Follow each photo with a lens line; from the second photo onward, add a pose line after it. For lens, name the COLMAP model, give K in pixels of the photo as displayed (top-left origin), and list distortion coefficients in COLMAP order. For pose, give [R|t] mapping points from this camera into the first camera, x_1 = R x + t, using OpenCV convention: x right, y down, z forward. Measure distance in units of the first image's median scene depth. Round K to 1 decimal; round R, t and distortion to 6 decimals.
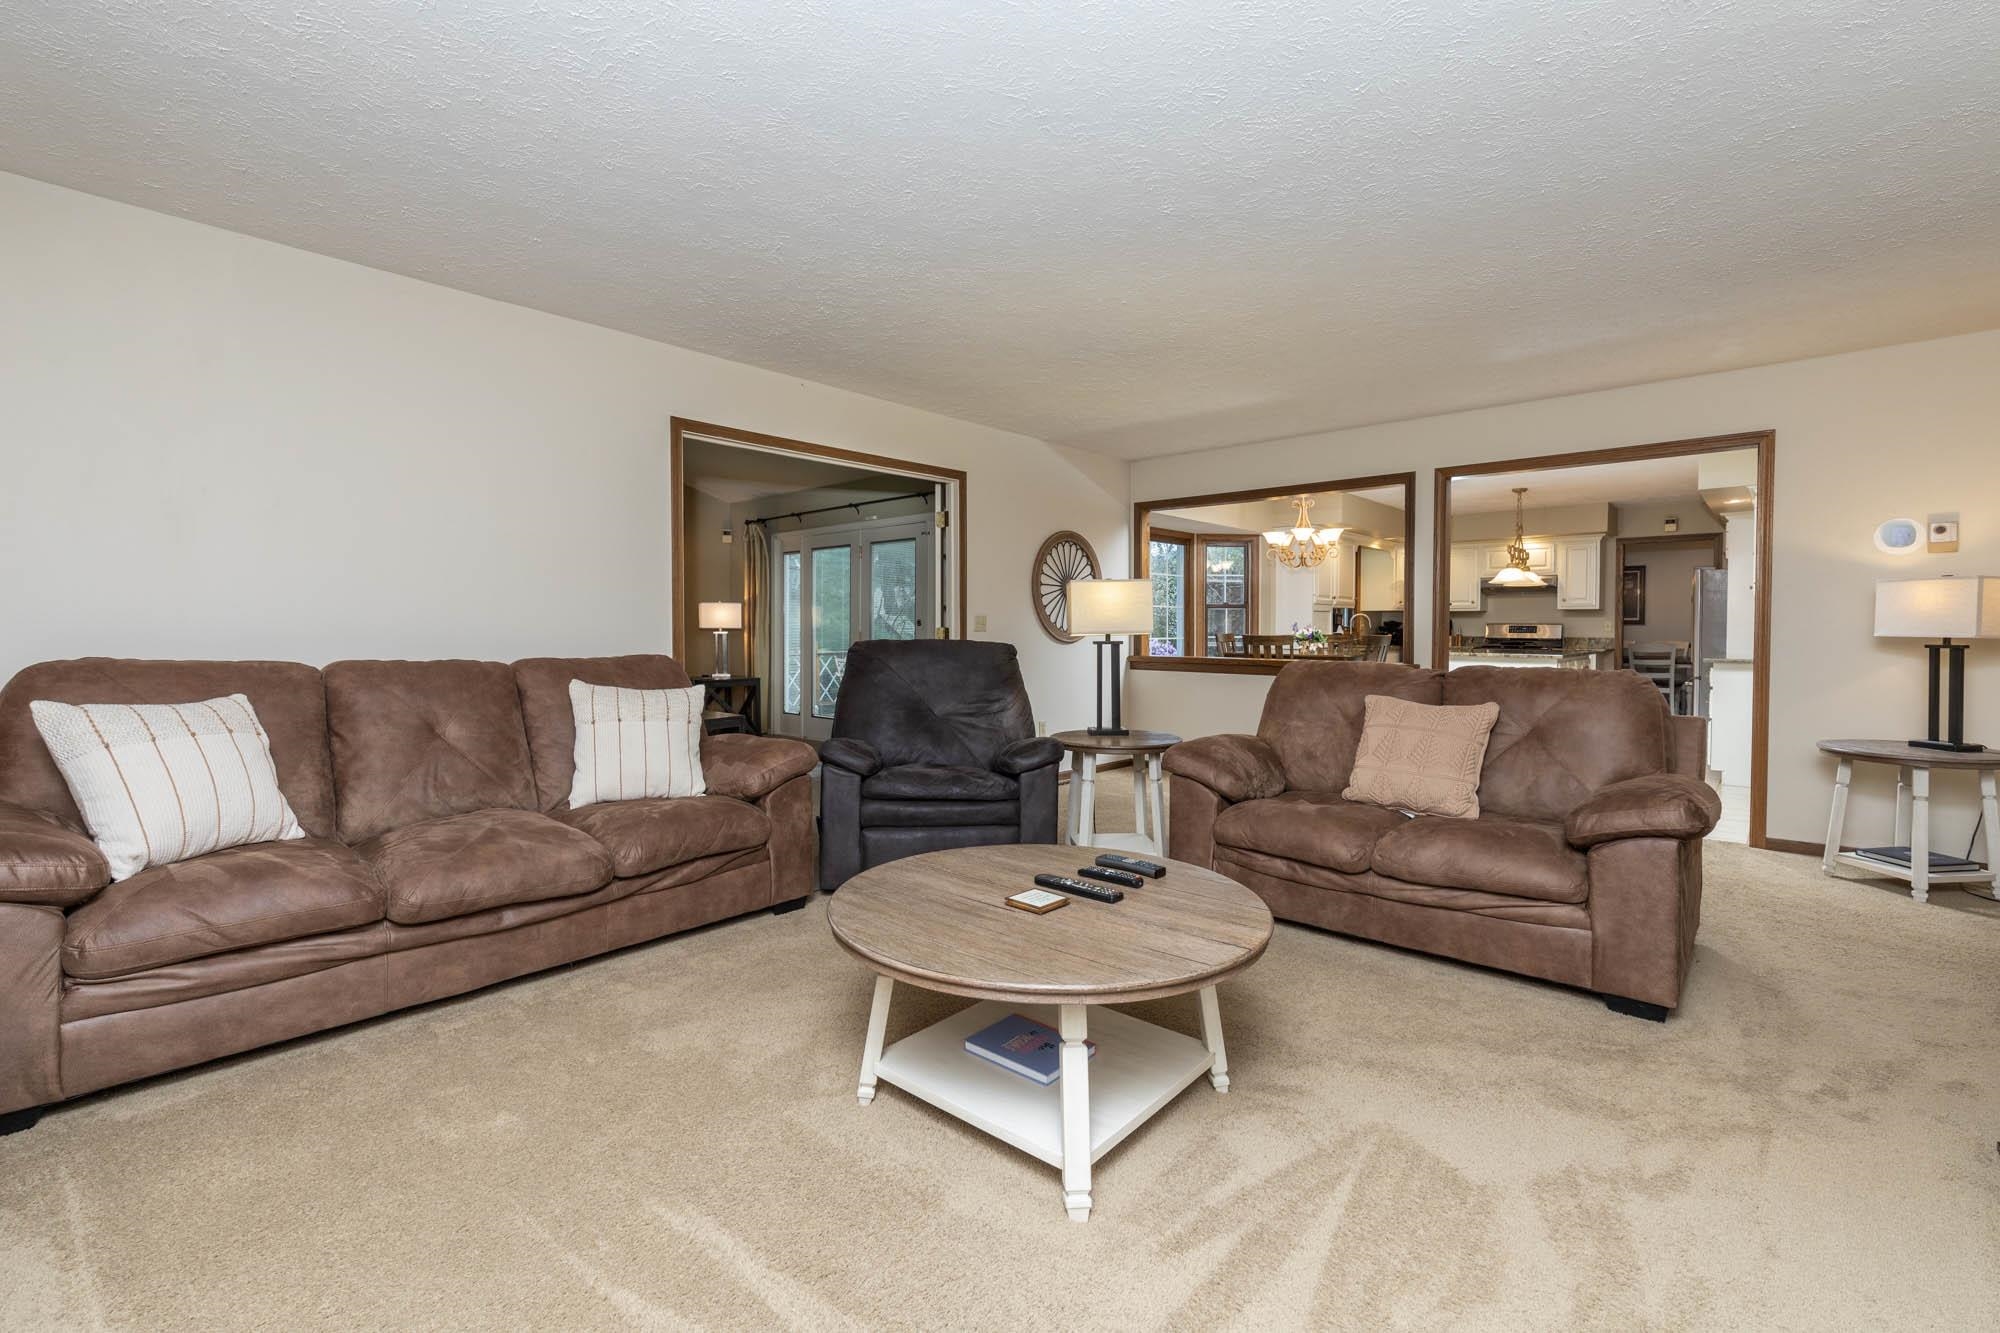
lens RADIAL K [[860.6, 0, 1001.0], [0, 860.6, 653.8], [0, 0, 1]] dist [-0.001927, 0.000490]
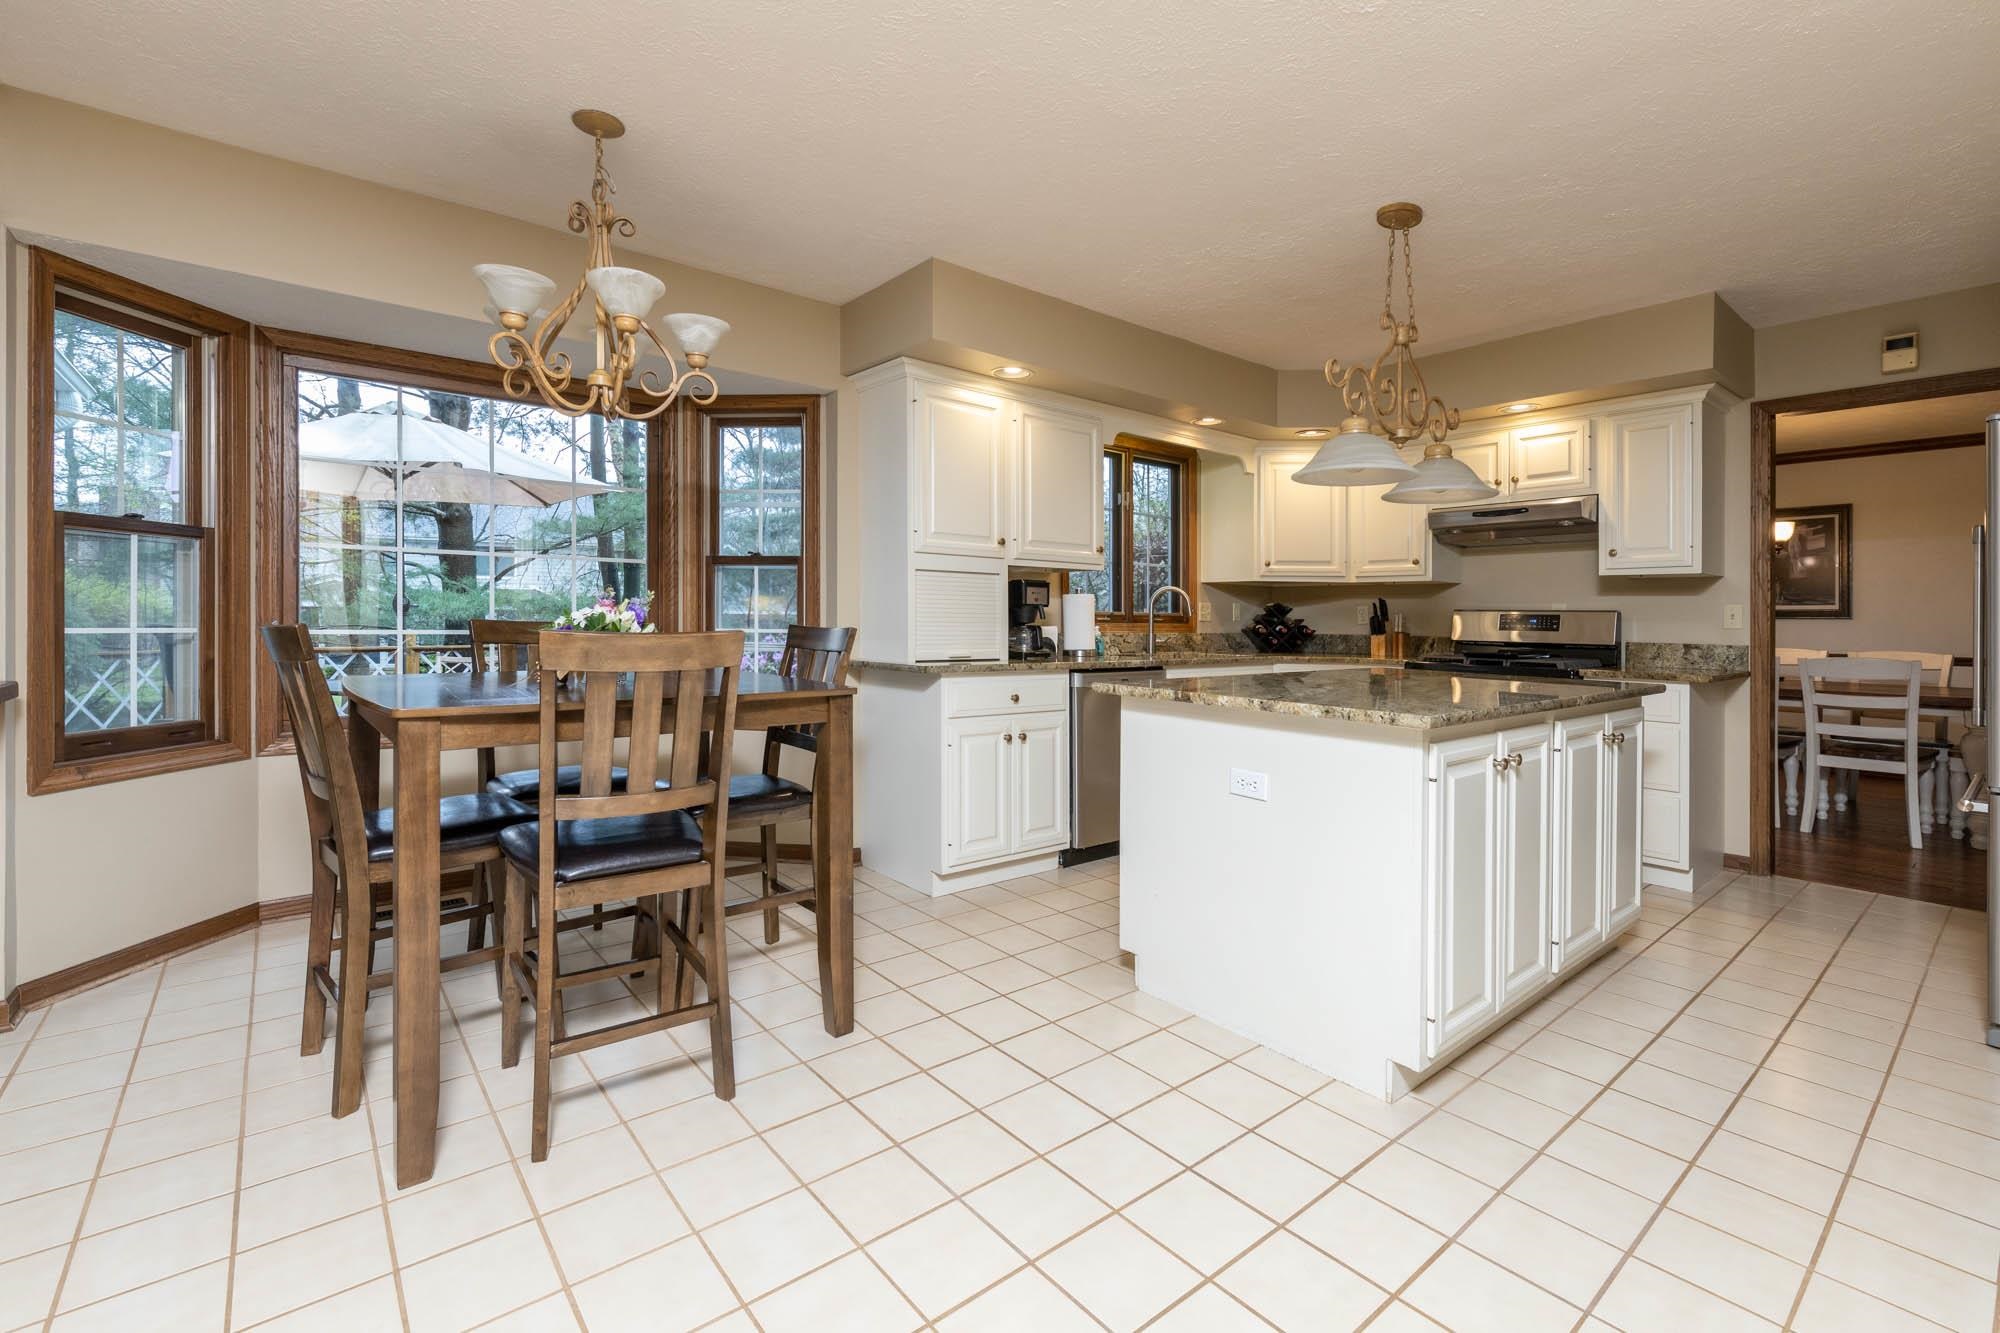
lens RADIAL K [[860.6, 0, 996.3], [0, 860.6, 619.2], [0, 0, 1]] dist [-0.001927, 0.000490]
pose [[0.987571, 0.010059, -0.156852, 0.419608], [-0.014614, 0.999504, -0.027913, -0.014316], [0.156493, 0.029858, 0.987228, 0.533895]]
